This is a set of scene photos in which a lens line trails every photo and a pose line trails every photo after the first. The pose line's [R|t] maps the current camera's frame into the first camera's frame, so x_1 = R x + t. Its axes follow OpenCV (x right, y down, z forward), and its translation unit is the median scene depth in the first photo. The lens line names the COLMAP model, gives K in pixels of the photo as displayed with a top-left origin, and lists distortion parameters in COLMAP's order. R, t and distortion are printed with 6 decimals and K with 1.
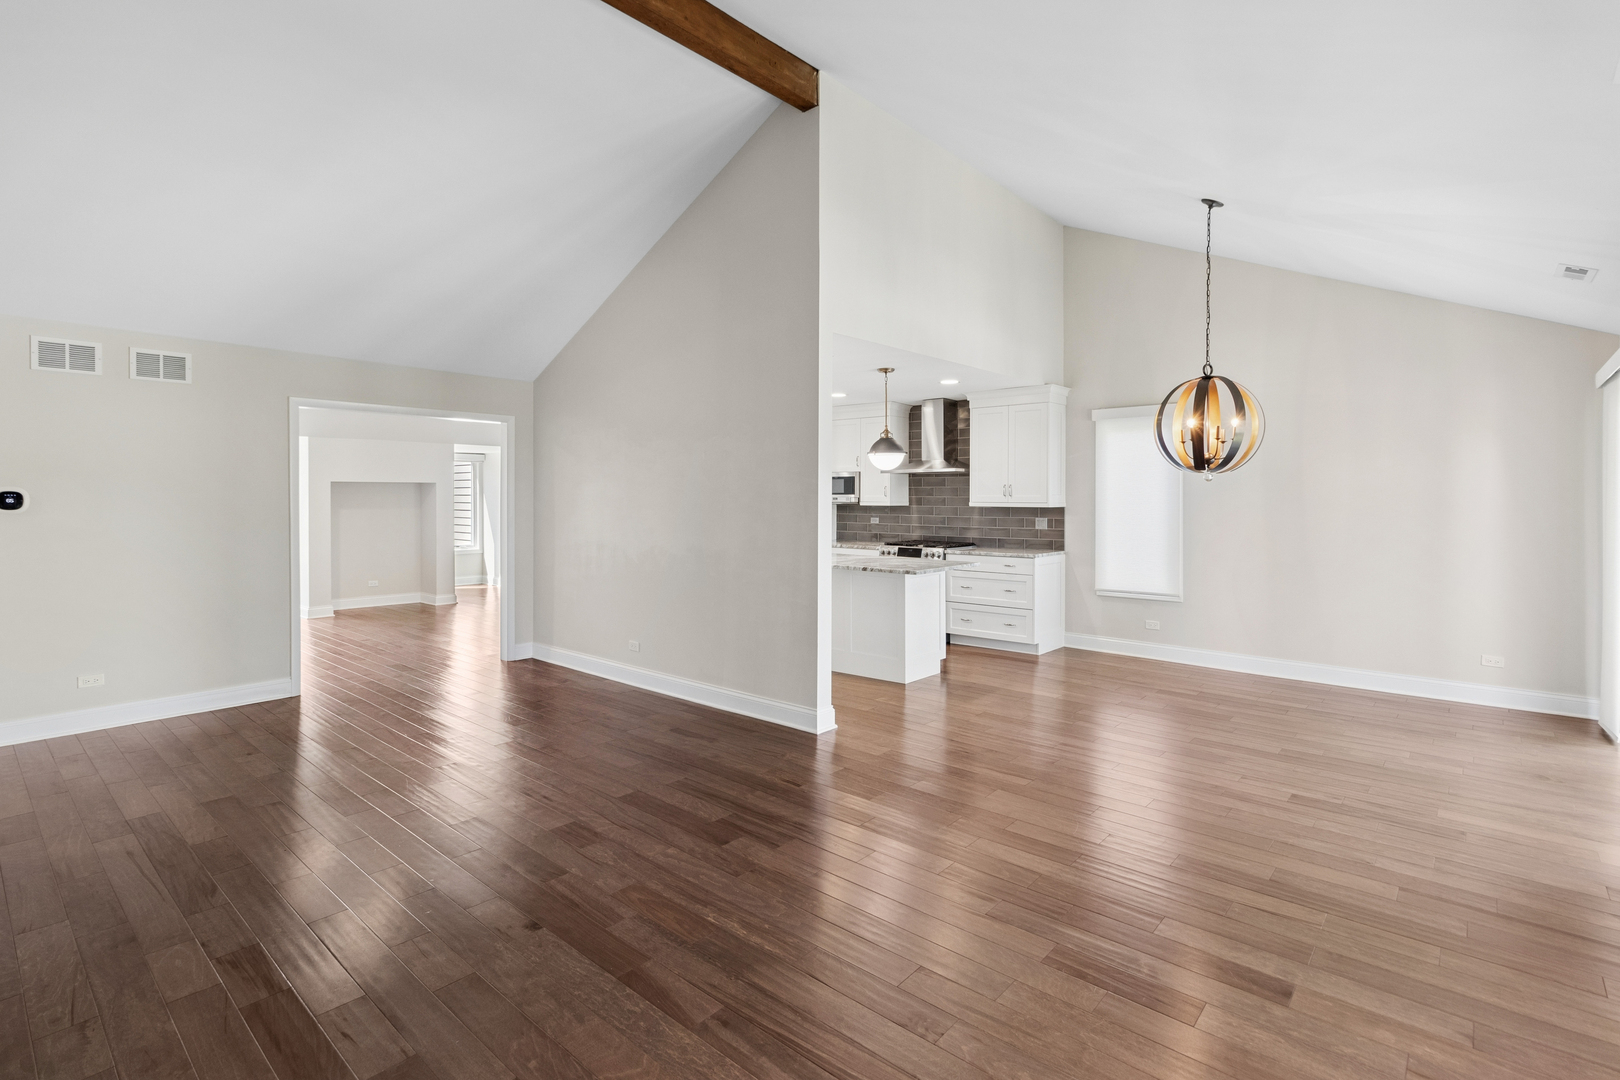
lens RADIAL K [[768.3, 0, 826.8], [0, 768.3, 502.6], [0, 0, 1]] dist [-0.000331, 0.000023]
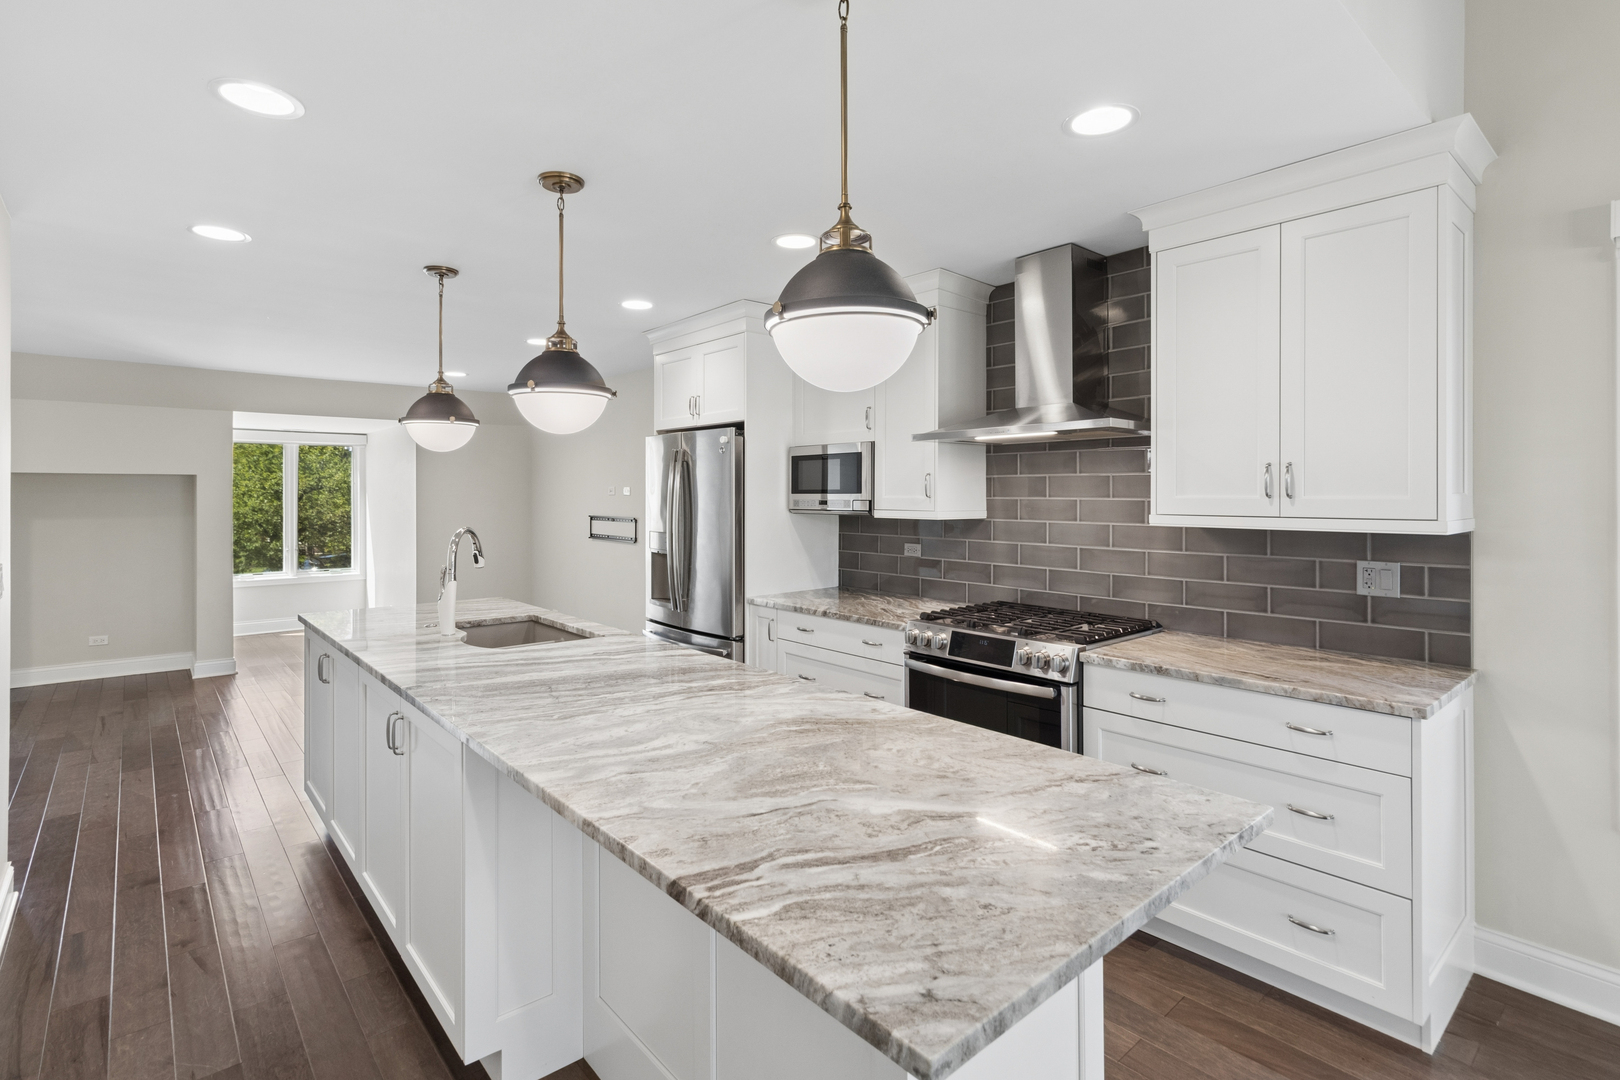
lens RADIAL K [[768.3, 0, 832.1], [0, 768.3, 490.8], [0, 0, 1]] dist [-0.000331, 0.000023]
pose [[0.991755, -0.001304, -0.128140, 0.085877], [-0.000464, 0.999905, -0.013768, -0.006694], [0.128146, 0.013714, 0.991661, 0.633679]]
